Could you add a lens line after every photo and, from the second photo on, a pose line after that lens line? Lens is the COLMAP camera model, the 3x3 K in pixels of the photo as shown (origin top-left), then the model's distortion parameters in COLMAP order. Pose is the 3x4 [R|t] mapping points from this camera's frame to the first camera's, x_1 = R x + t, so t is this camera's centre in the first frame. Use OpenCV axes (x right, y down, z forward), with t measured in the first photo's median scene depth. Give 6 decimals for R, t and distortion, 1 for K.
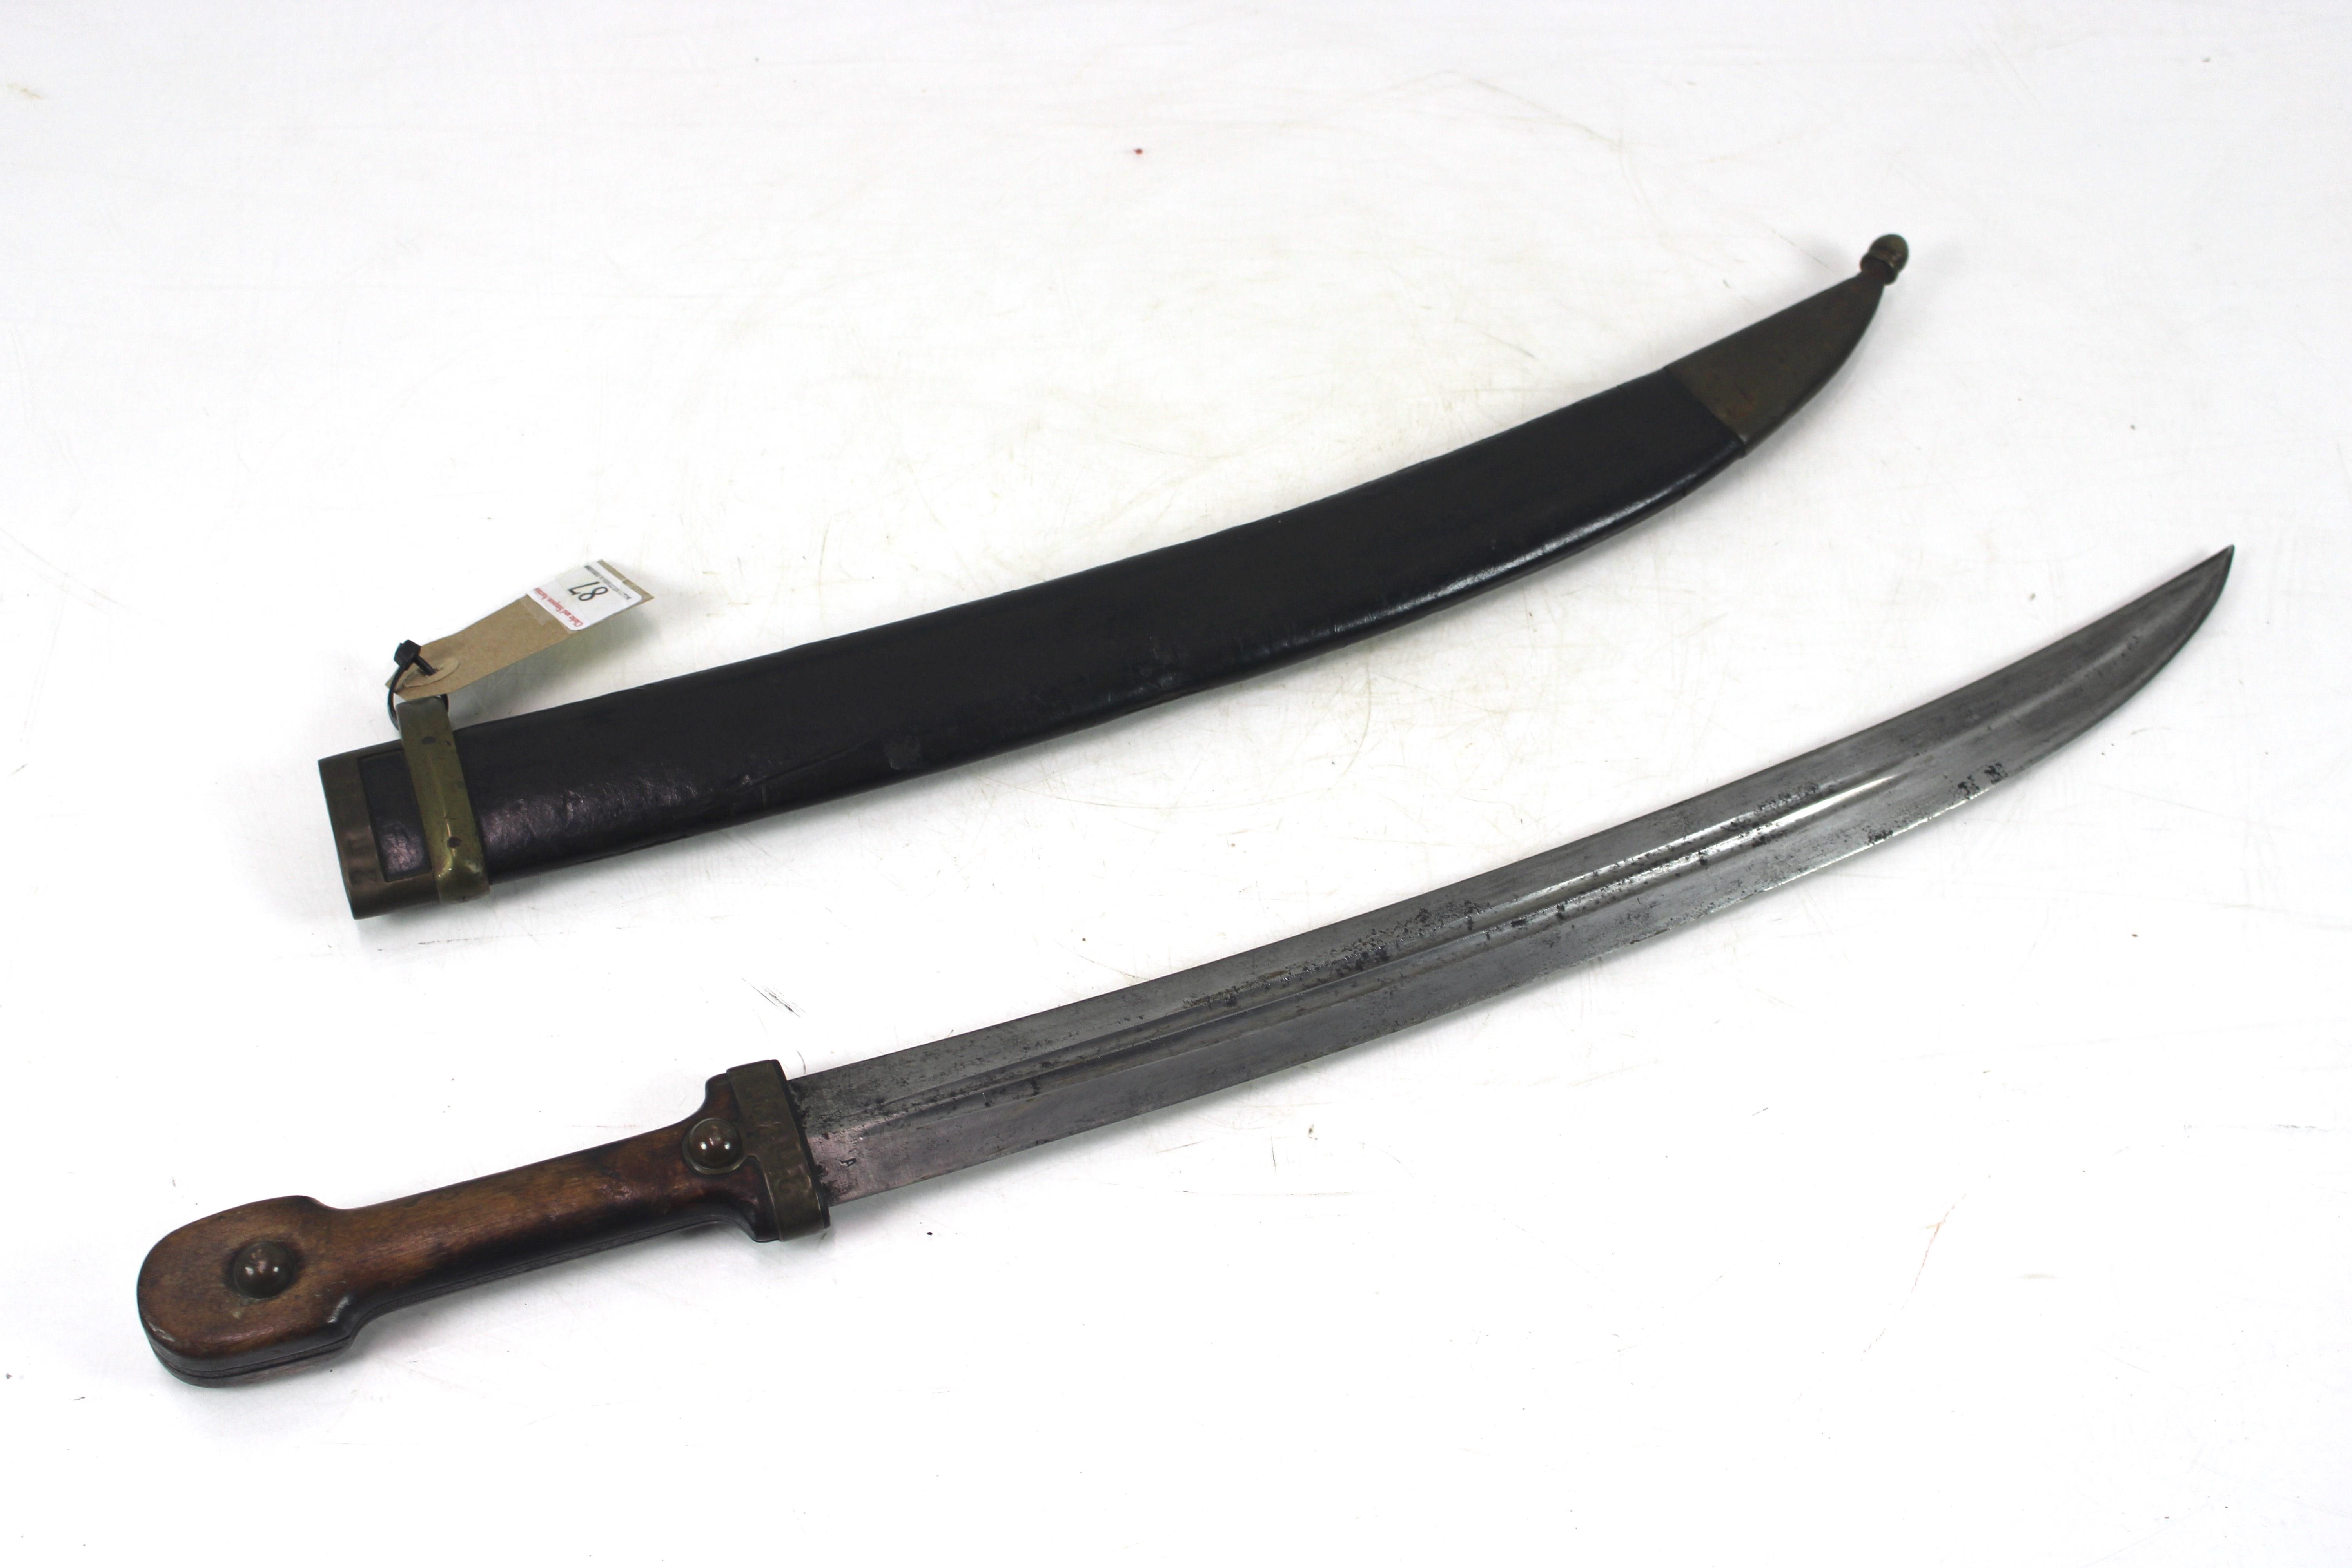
lens RADIAL K [[3682.6, 0, 1176.0], [0, 3682.6, 784.0], [0, 0, 1]] dist [-0.017927, 0.044265]
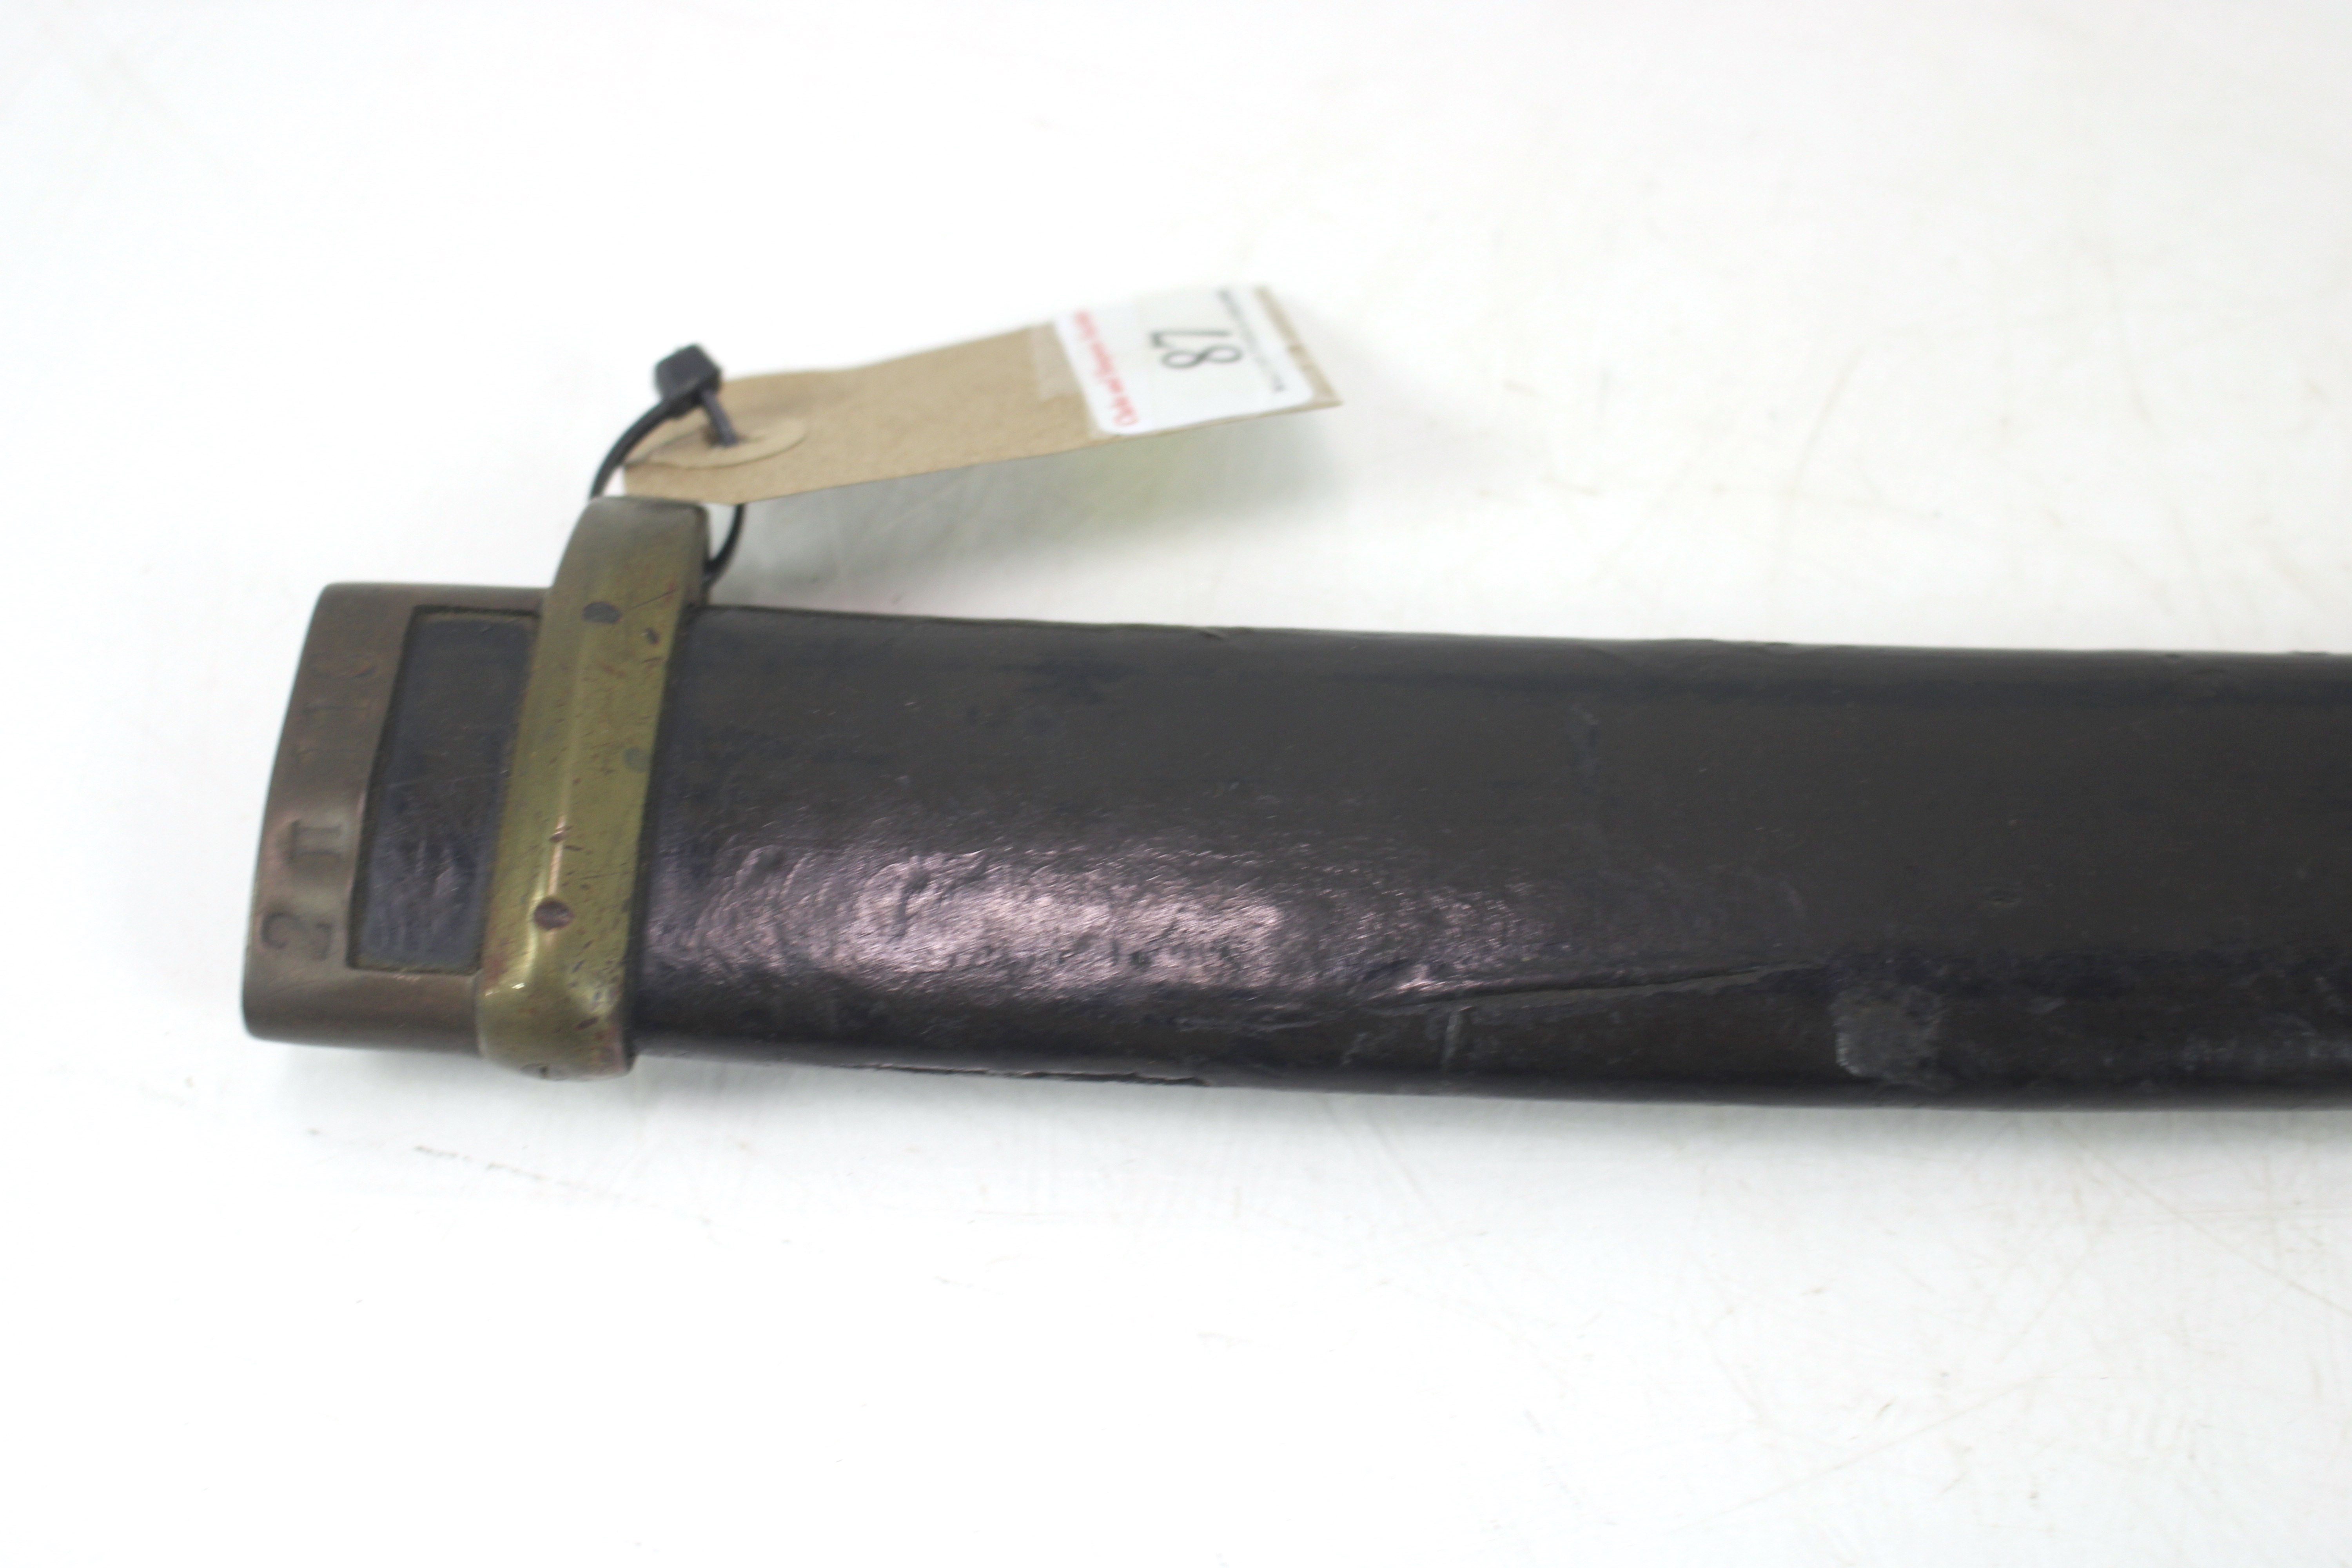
lens RADIAL K [[3565.1, 0, 1176.0], [0, 3565.1, 784.0], [0, 0, 1]] dist [-0.083029, 0.089697]
pose [[0.926111, 0.280227, -0.252571, -0.057379], [-0.276099, 0.959700, 0.052401, -0.028517], [0.257076, 0.021206, 0.966158, 0.658506]]
